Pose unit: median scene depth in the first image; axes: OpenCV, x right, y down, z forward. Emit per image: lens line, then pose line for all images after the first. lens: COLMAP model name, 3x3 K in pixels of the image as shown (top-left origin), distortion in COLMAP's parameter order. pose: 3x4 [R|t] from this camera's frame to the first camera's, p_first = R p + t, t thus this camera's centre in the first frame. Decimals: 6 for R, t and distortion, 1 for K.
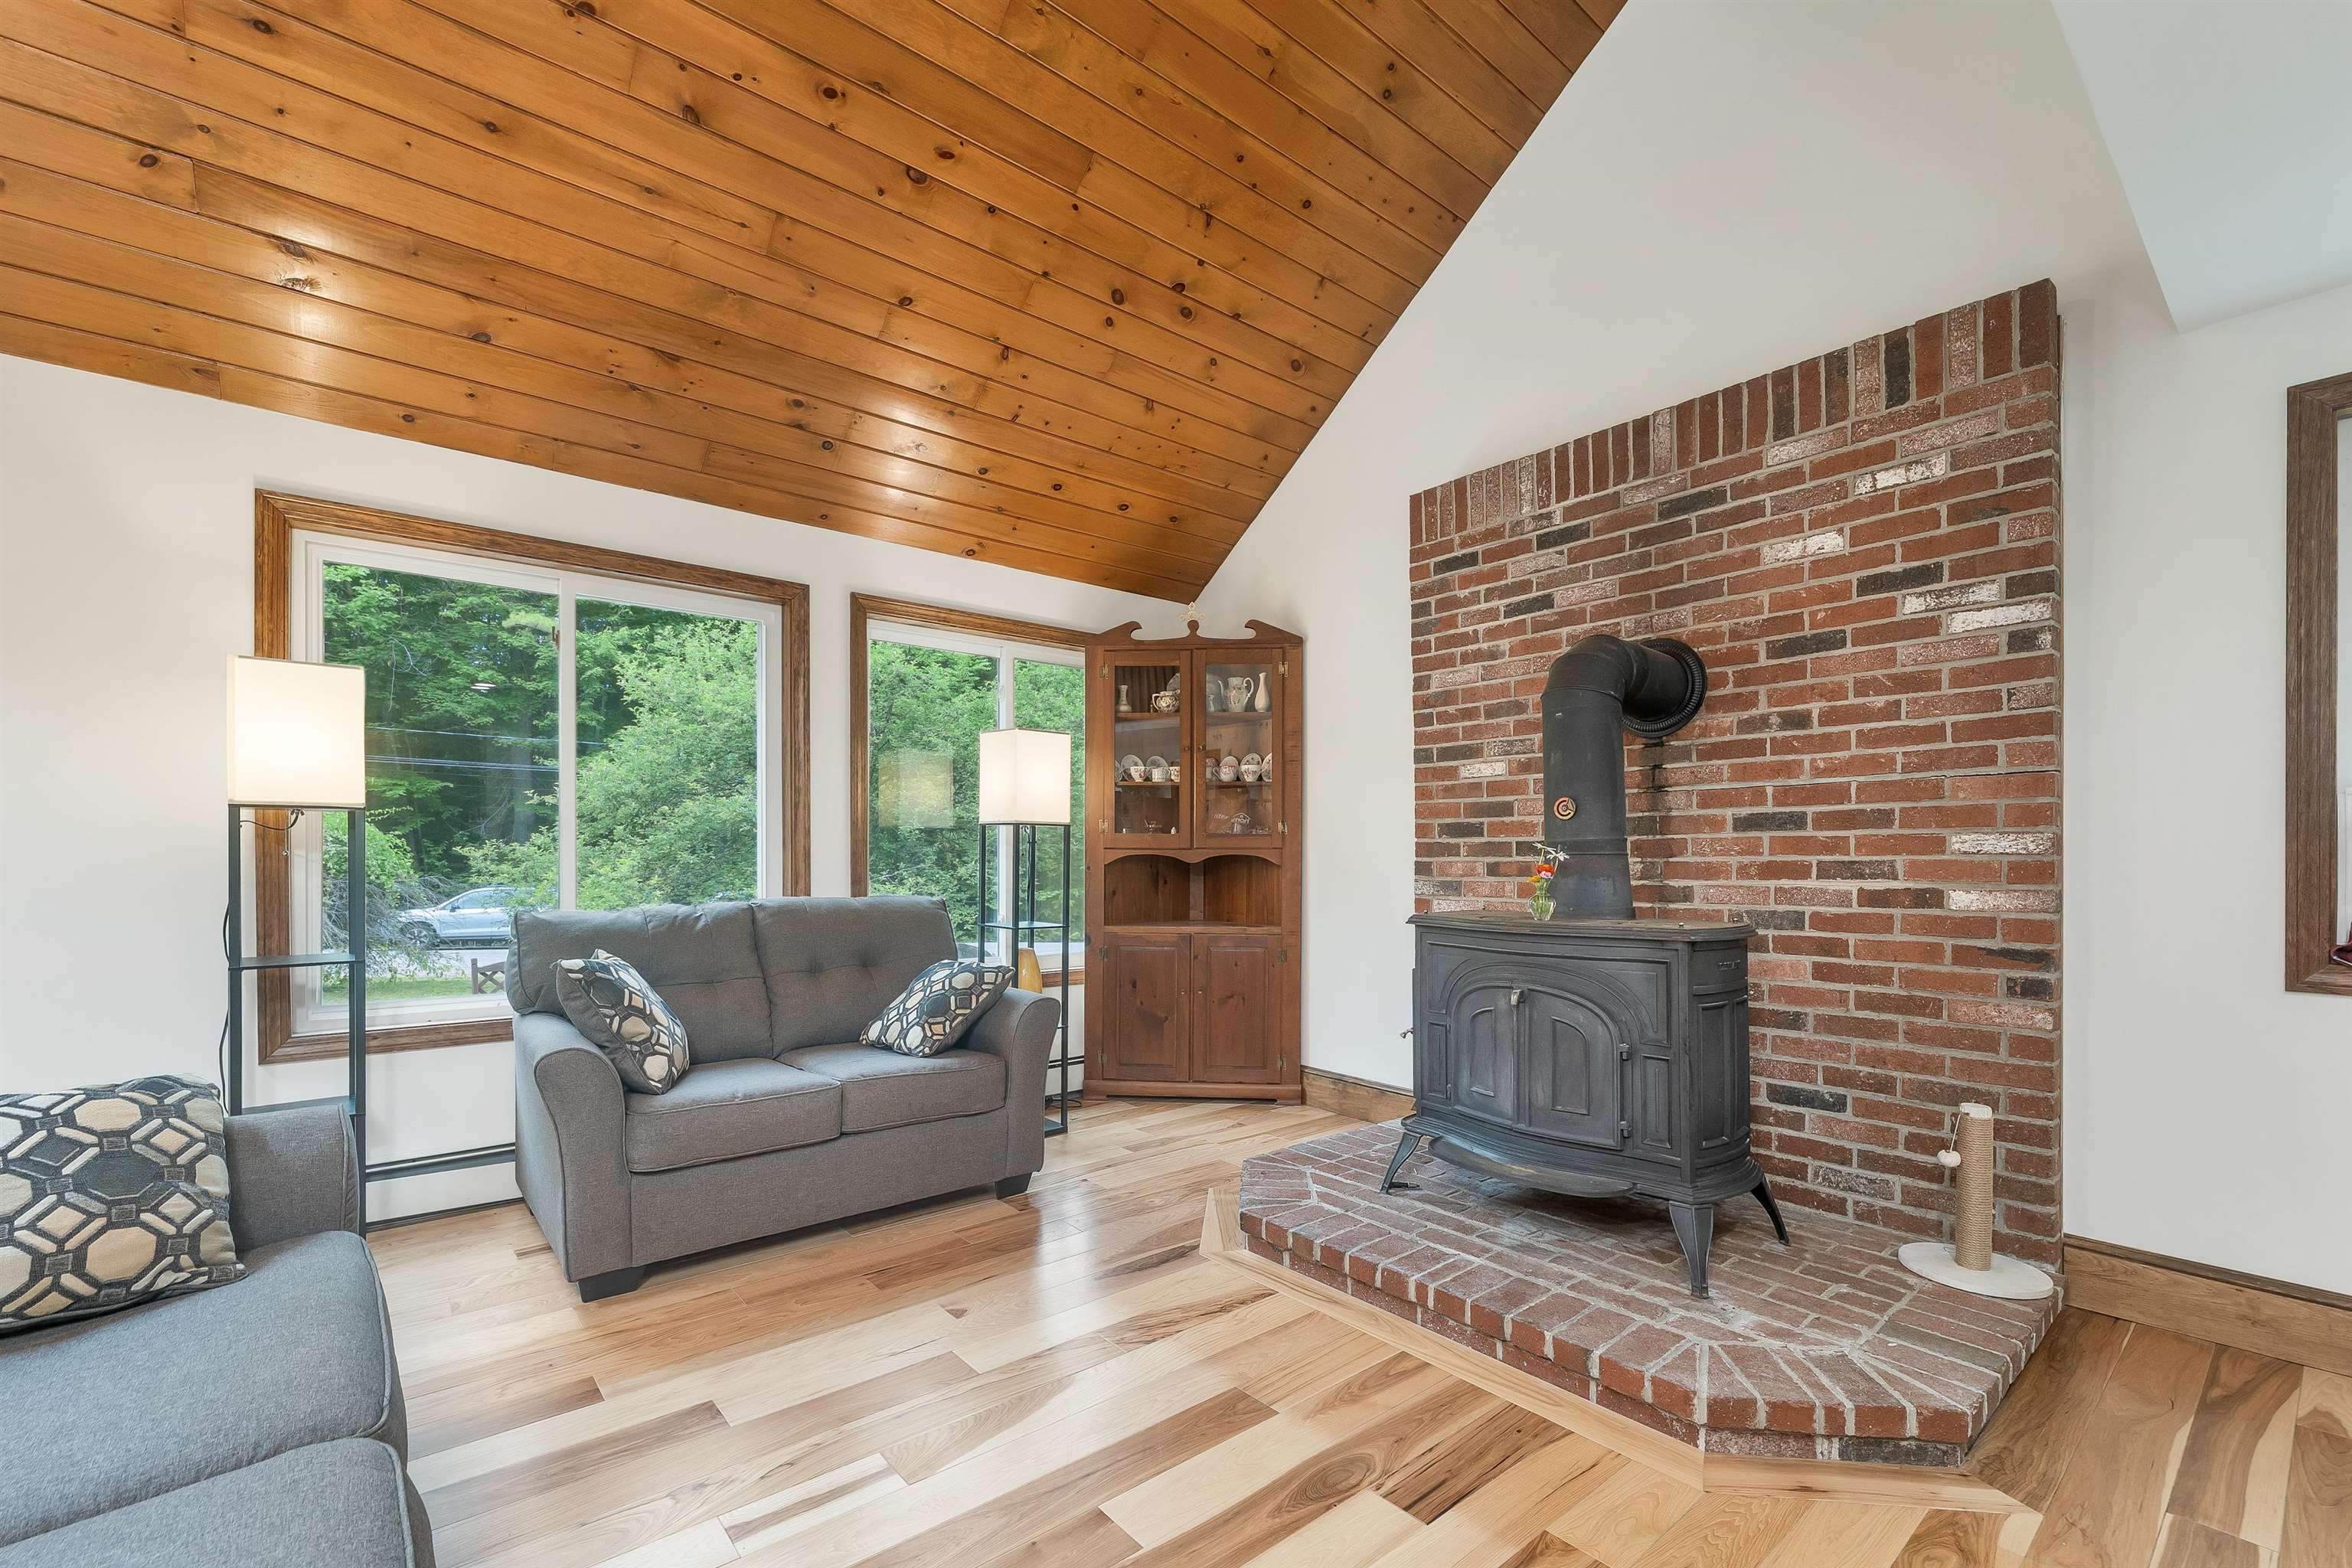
lens RADIAL K [[991.5, 0, 1162.5], [0, 991.5, 855.2], [0, 0, 1]] dist [0.001154, -0.000625]
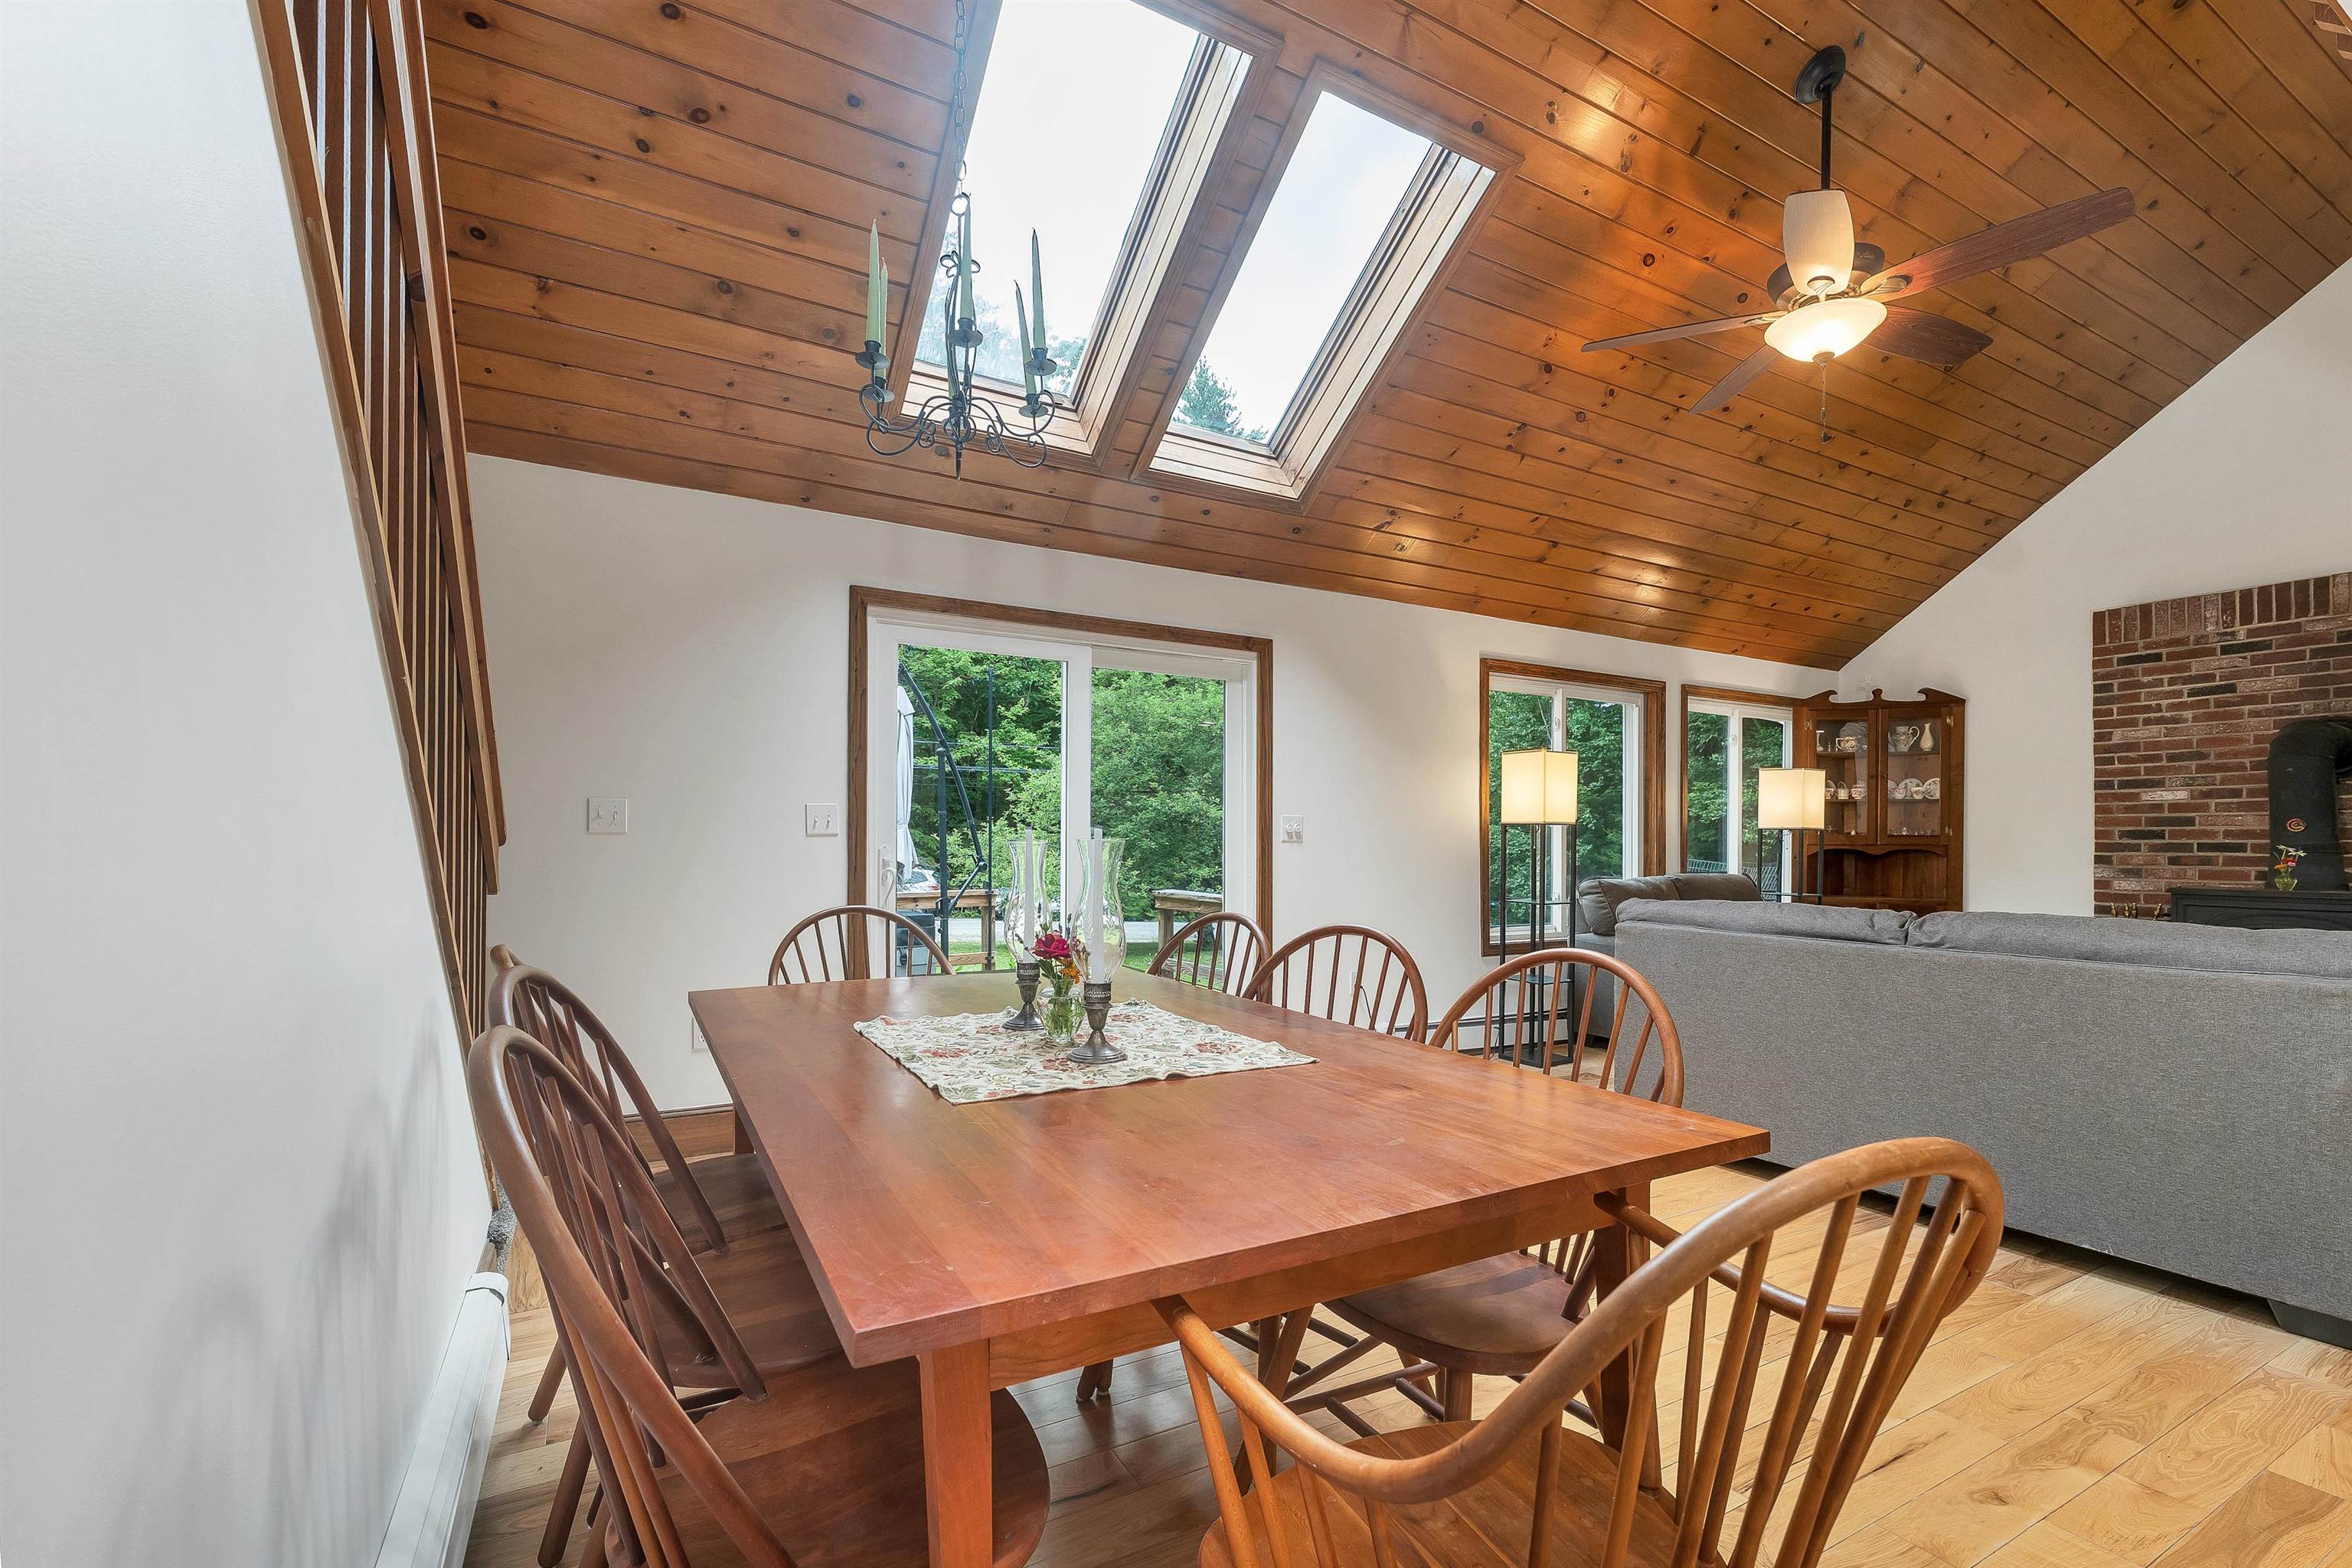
lens RADIAL K [[991.5, 0, 1165.1], [0, 991.5, 841.0], [0, 0, 1]] dist [0.001154, -0.000625]
pose [[0.981876, 0.005253, -0.189452, -1.011010], [-0.005645, 0.999983, -0.001531, -0.005125], [0.189441, 0.002573, 0.981889, -0.892092]]
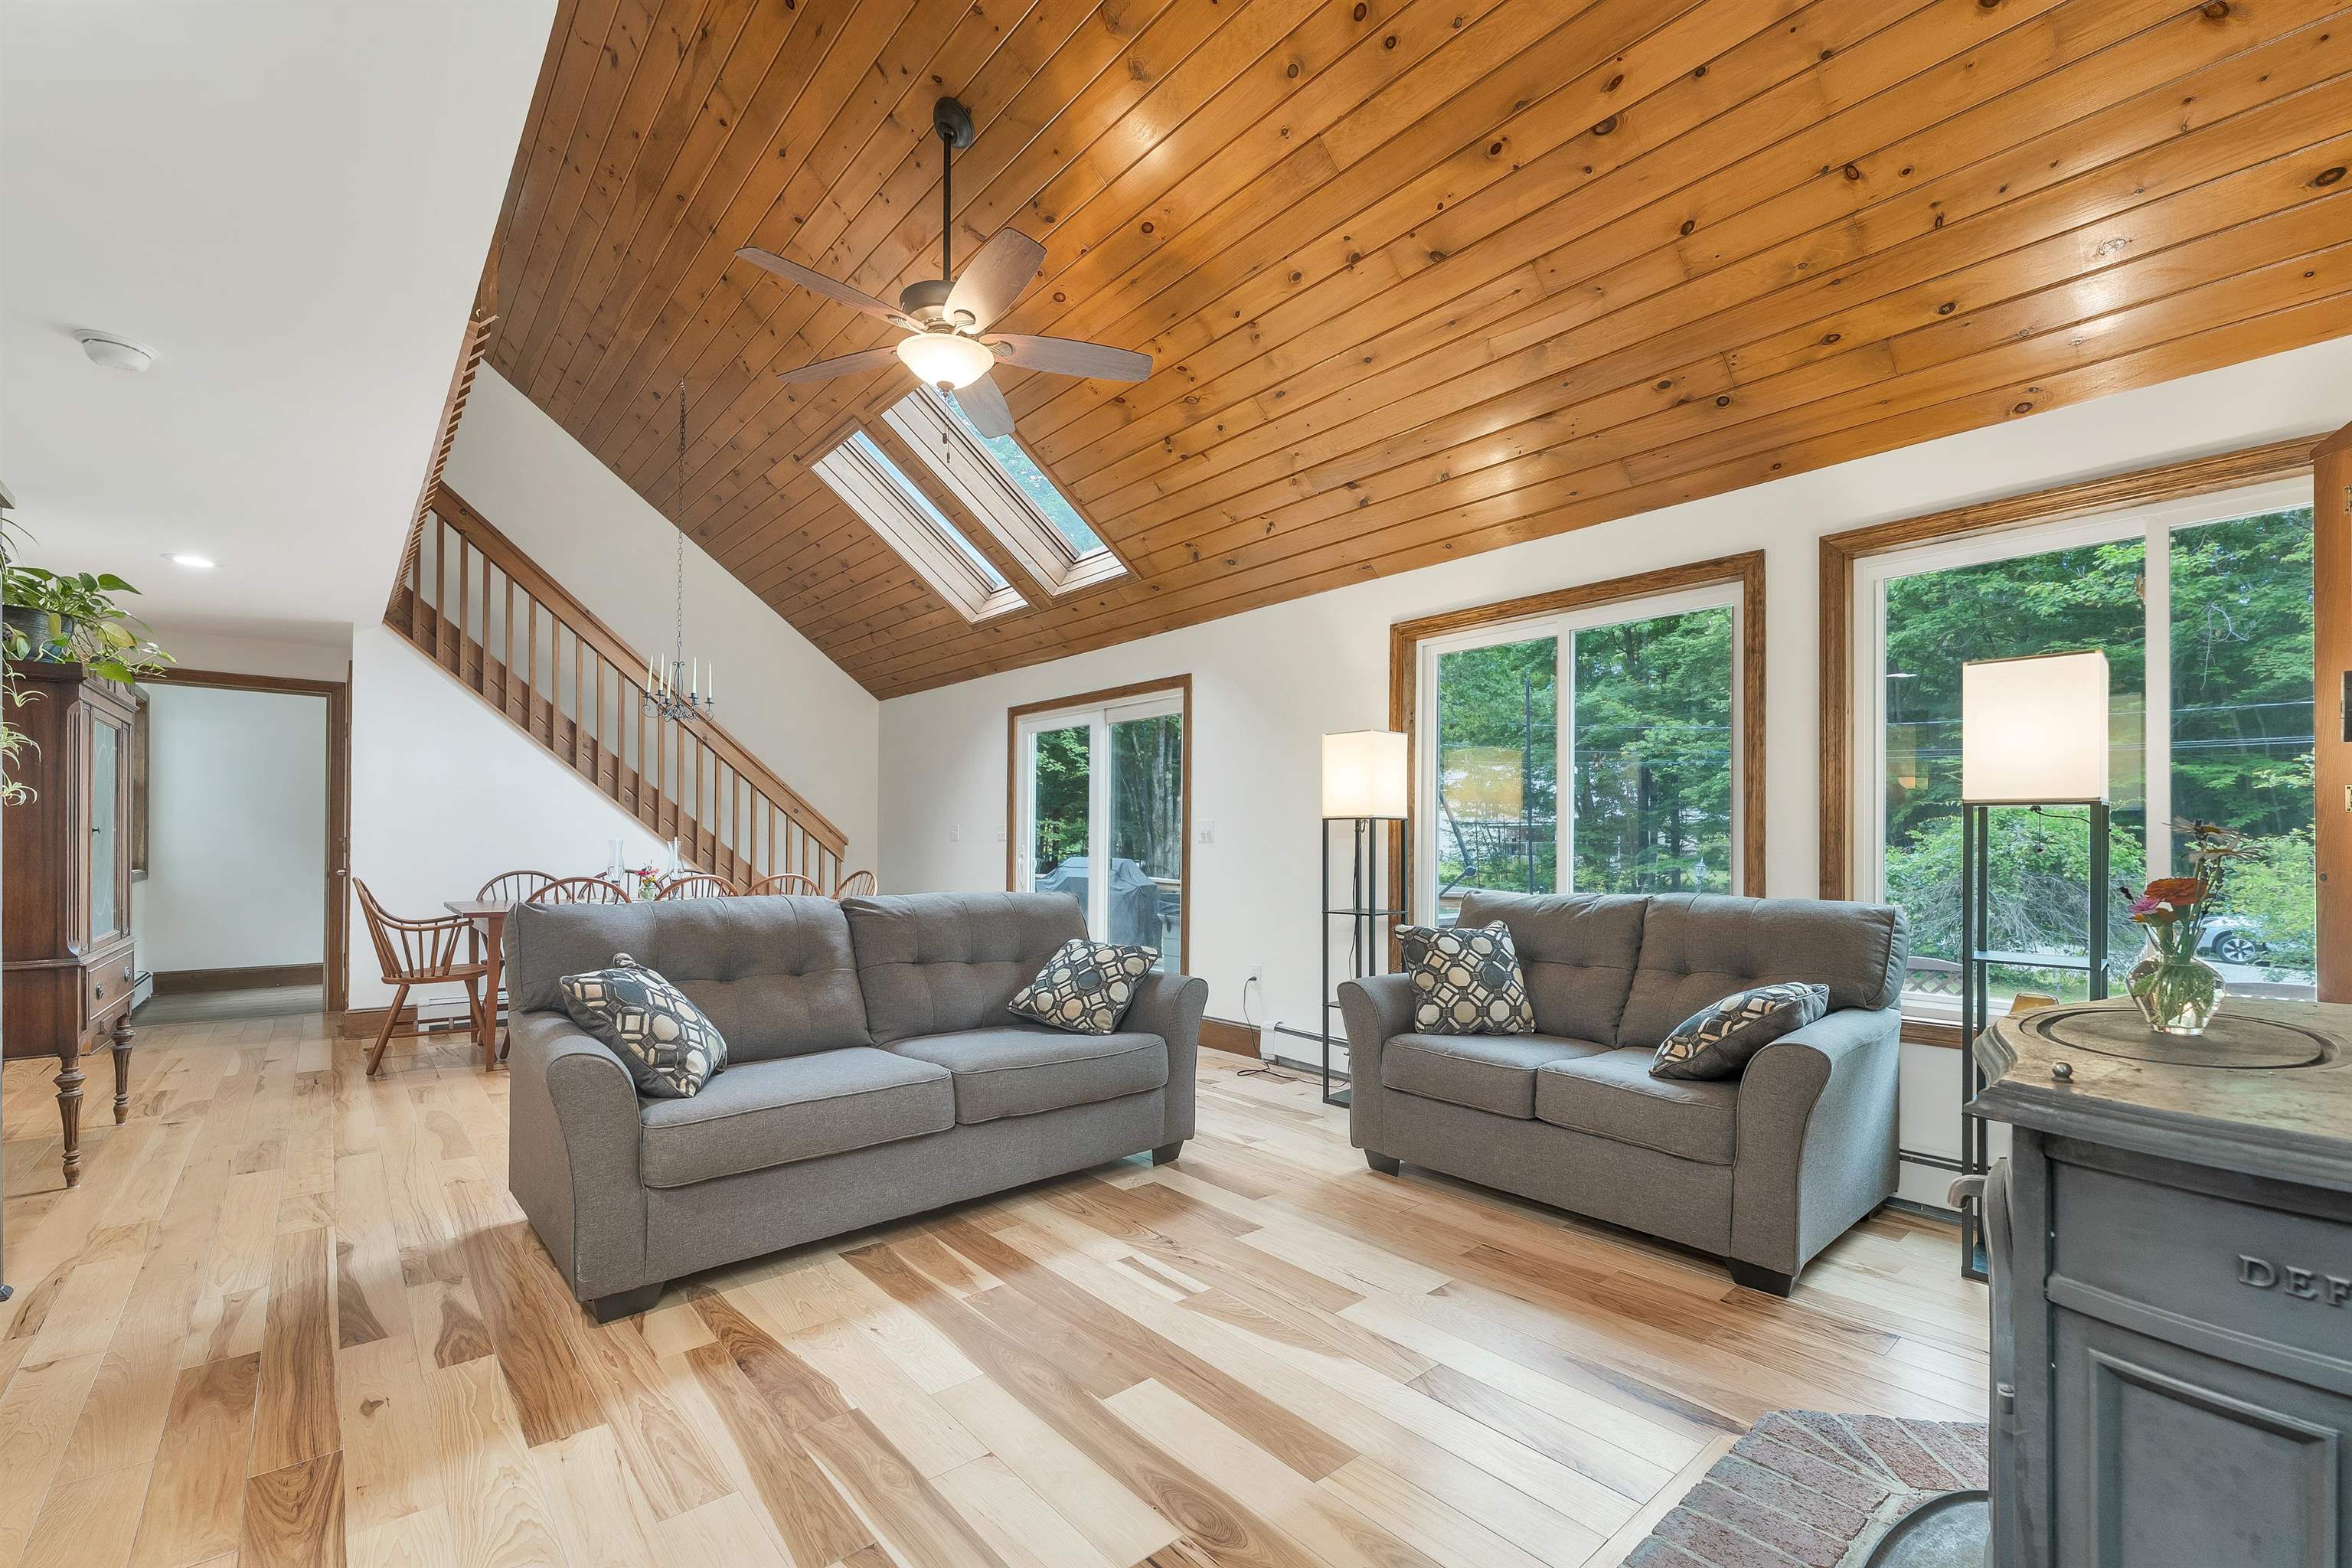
lens RADIAL K [[991.5, 0, 1169.7], [0, 991.5, 830.7], [0, 0, 1]] dist [0.001154, -0.000625]
pose [[0.017402, -0.016670, -0.999710, 0.621831], [-0.005531, 0.999844, -0.016769, 0.000753], [0.999833, 0.005821, 0.017307, 0.529669]]
